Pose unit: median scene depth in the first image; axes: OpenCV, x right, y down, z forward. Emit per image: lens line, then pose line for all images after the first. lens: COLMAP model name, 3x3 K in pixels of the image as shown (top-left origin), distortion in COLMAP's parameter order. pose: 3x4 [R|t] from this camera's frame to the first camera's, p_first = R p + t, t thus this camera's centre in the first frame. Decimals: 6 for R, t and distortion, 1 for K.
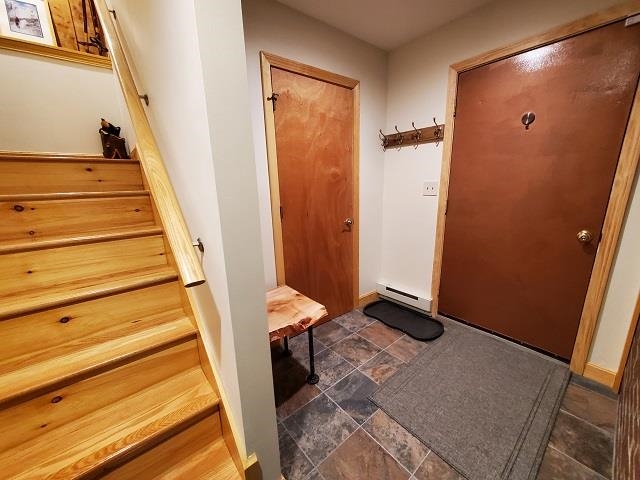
lens RADIAL K [[255.7, 0, 326.9], [0, 255.7, 242.1], [0, 0, 1]] dist [0.002246, -0.000135]
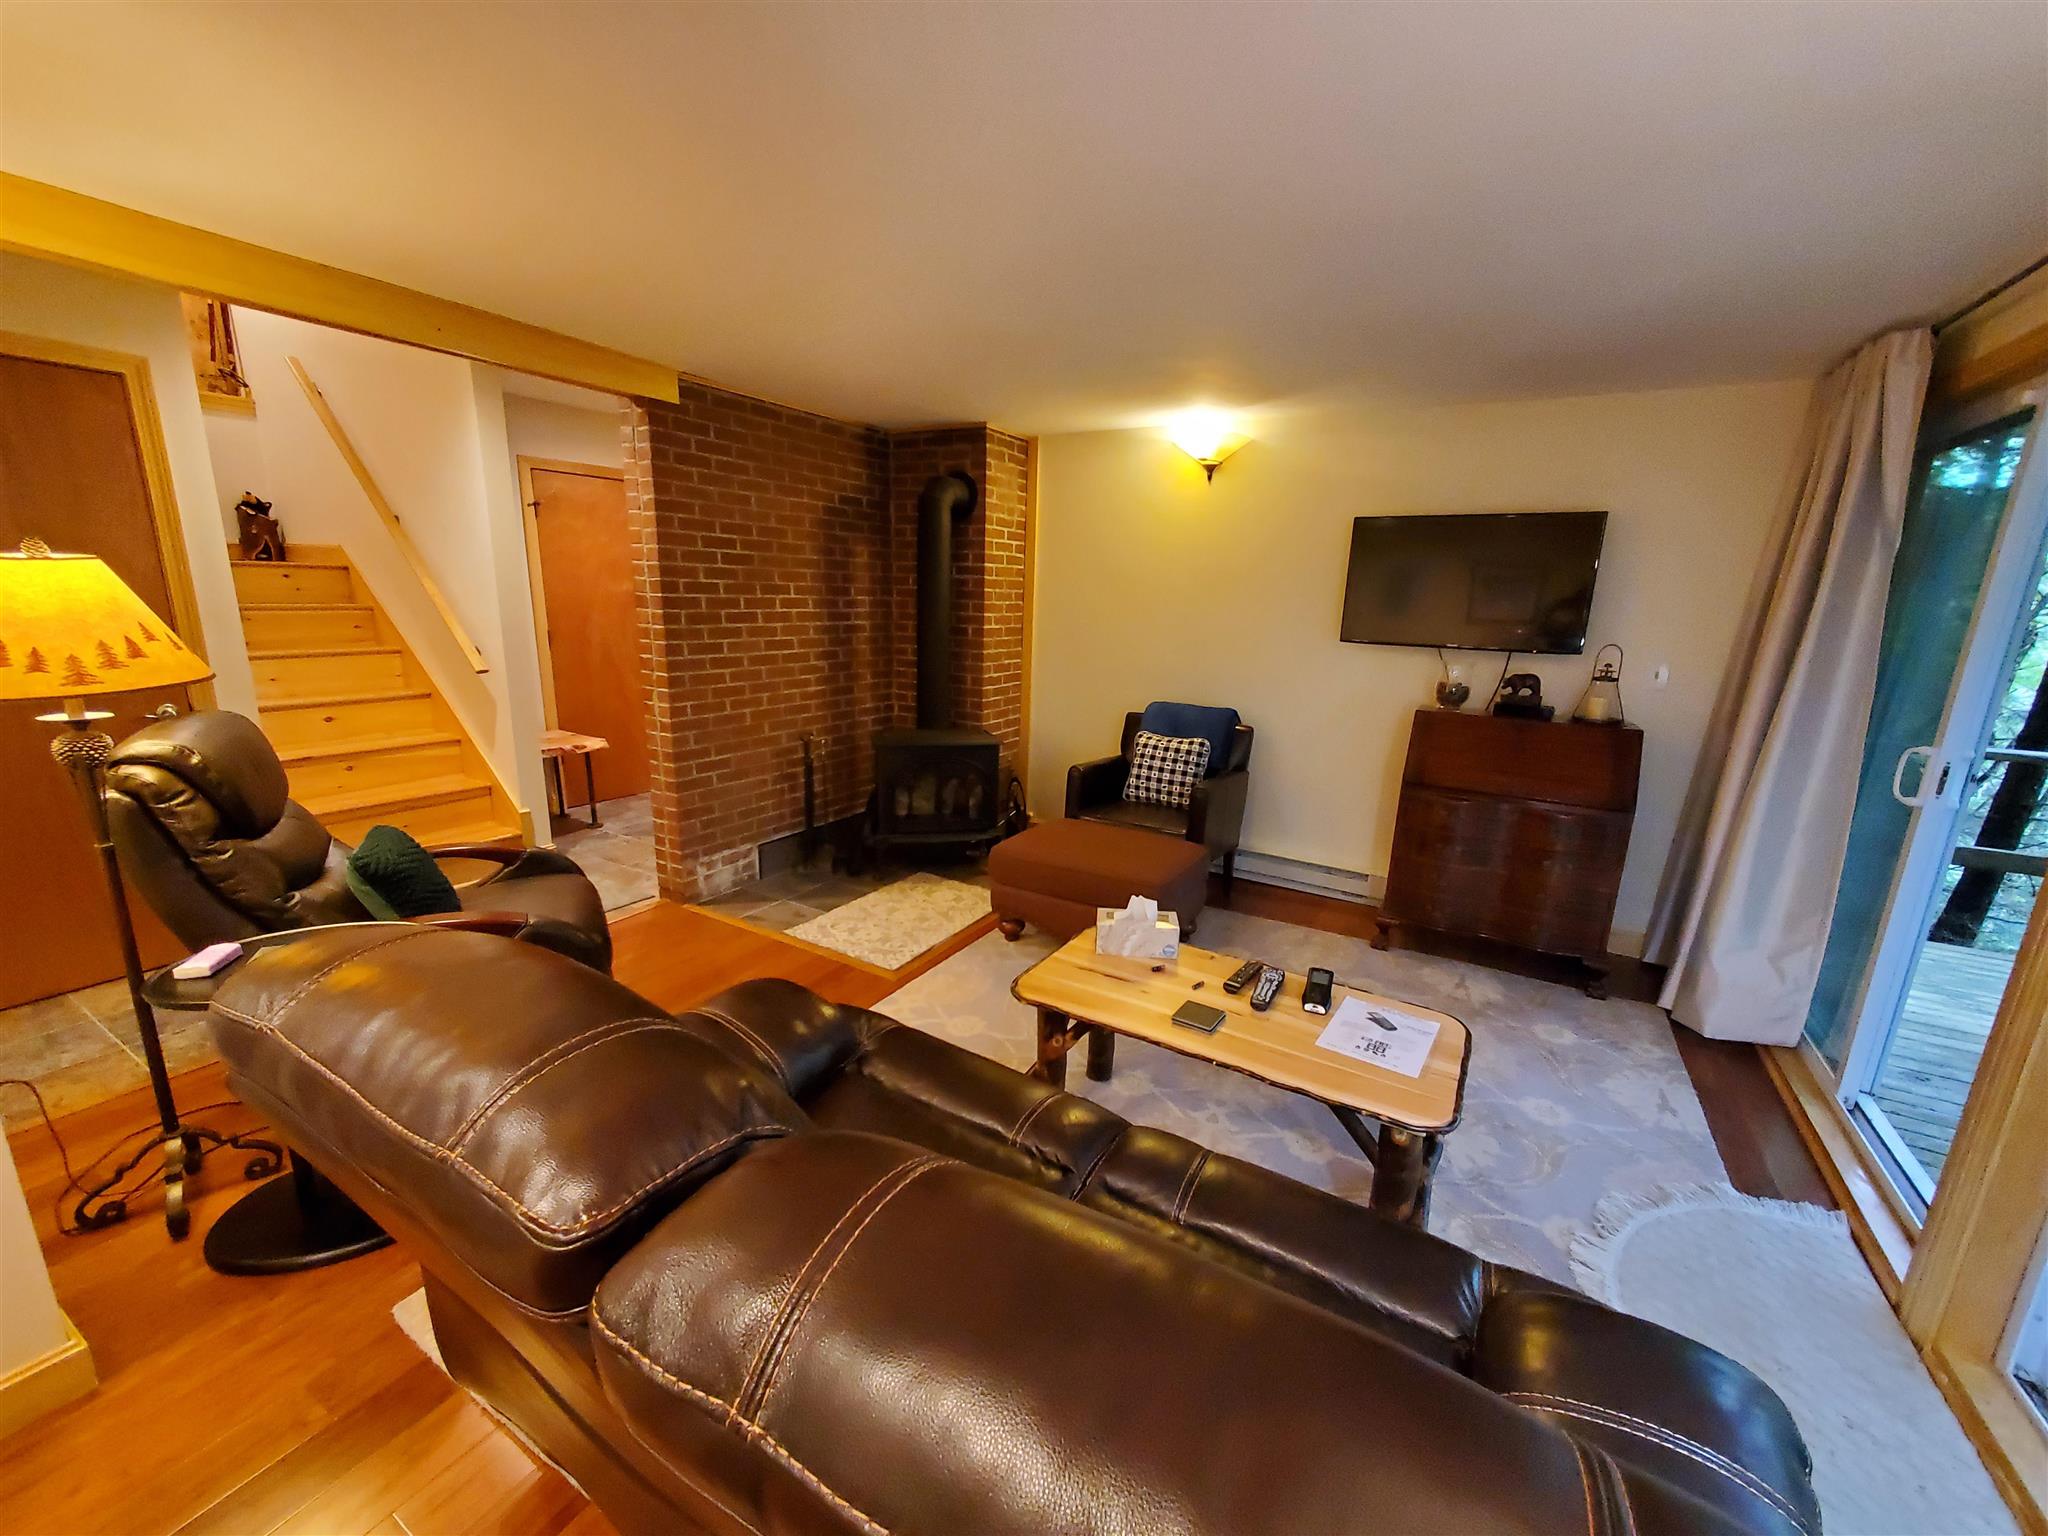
lens RADIAL K [[818.3, 0, 1016.5], [0, 818.3, 777.1], [0, 0, 1]] dist [0.002246, -0.000135]
pose [[0.947037, -0.023954, 0.320230, 0.366892], [0.024786, 0.999692, 0.001478, 0.349024], [-0.320167, 0.006538, 0.947339, -1.856944]]
